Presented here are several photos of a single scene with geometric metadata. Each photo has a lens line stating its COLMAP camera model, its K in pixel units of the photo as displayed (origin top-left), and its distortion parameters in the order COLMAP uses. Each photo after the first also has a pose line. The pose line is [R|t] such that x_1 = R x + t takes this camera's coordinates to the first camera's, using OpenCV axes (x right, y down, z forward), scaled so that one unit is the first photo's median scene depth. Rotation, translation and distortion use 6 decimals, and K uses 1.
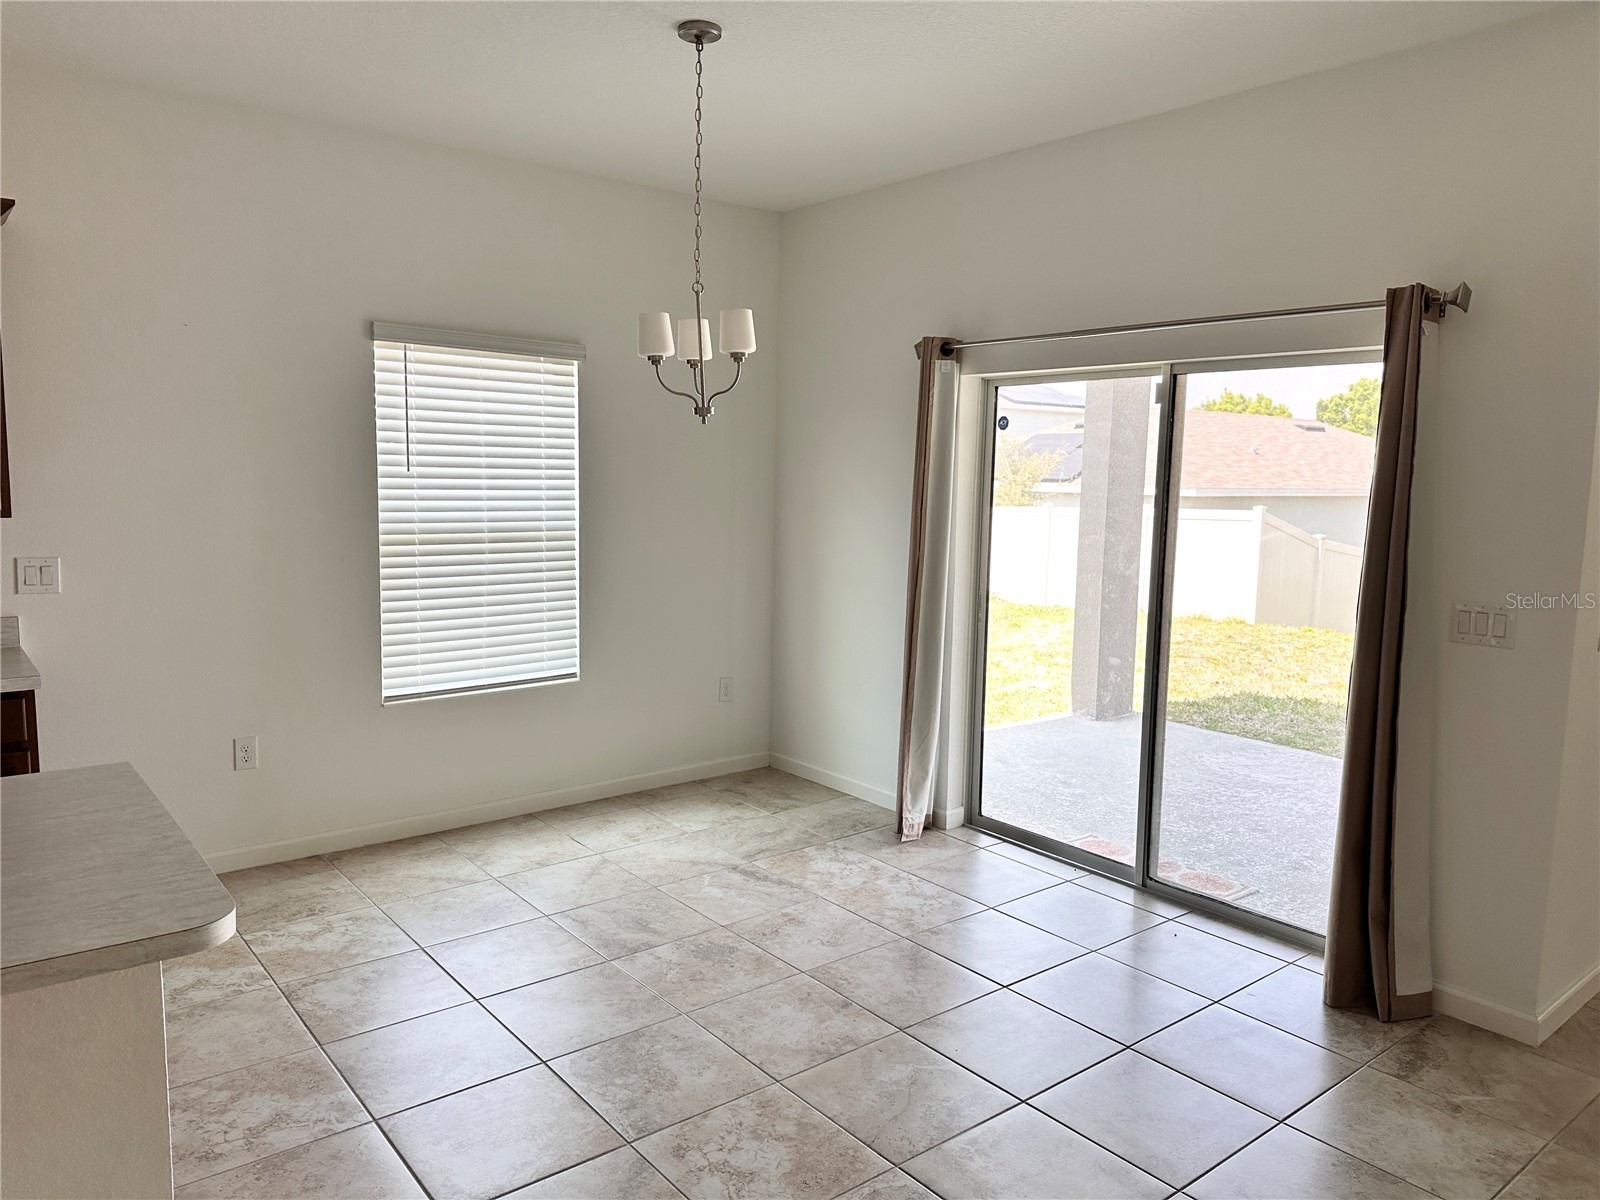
lens RADIAL K [[1124.3, 0, 804.7], [0, 1124.3, 598.7], [0, 0, 1]] dist [-0.005927, -0.002421]
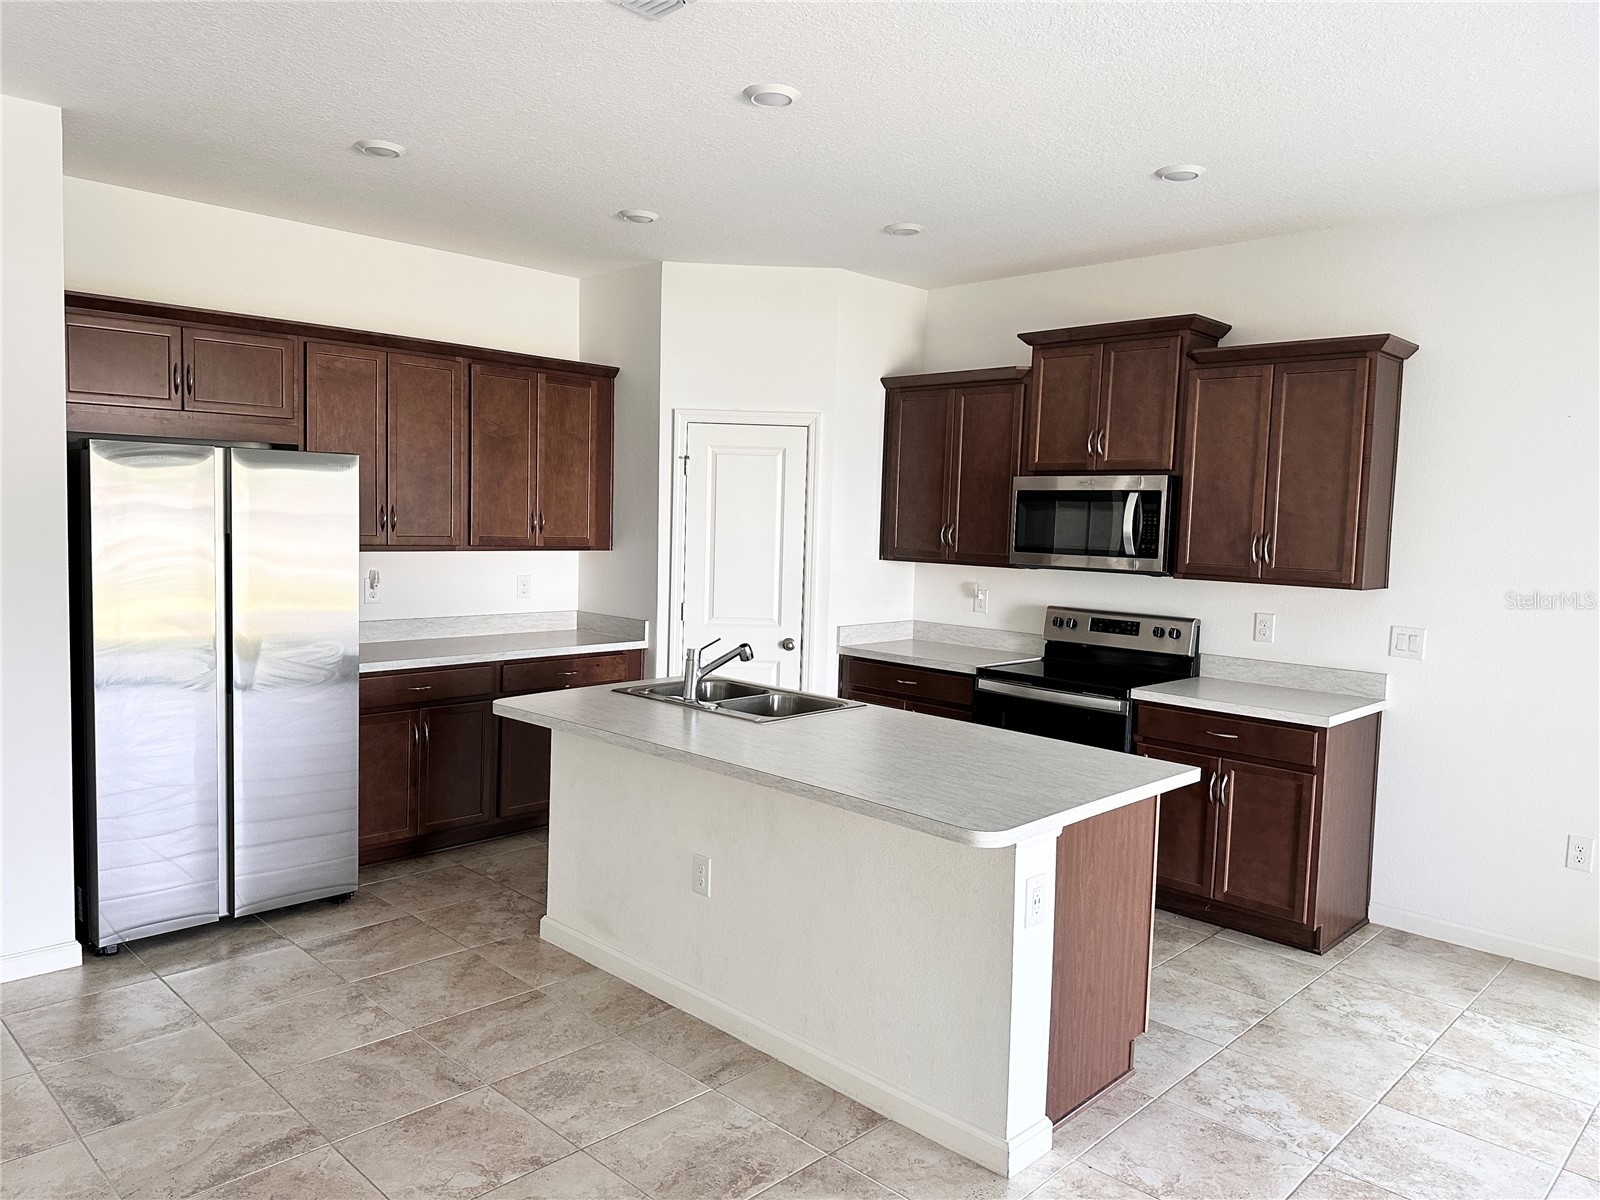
lens RADIAL K [[1124.3, 0, 804.6], [0, 1124.3, 601.0], [0, 0, 1]] dist [-0.005927, -0.002421]
pose [[0.113893, 0.060178, -0.991669, 0.469178], [-0.144815, 0.988508, 0.043355, -0.027265], [0.982882, 0.138671, 0.121299, 0.263630]]
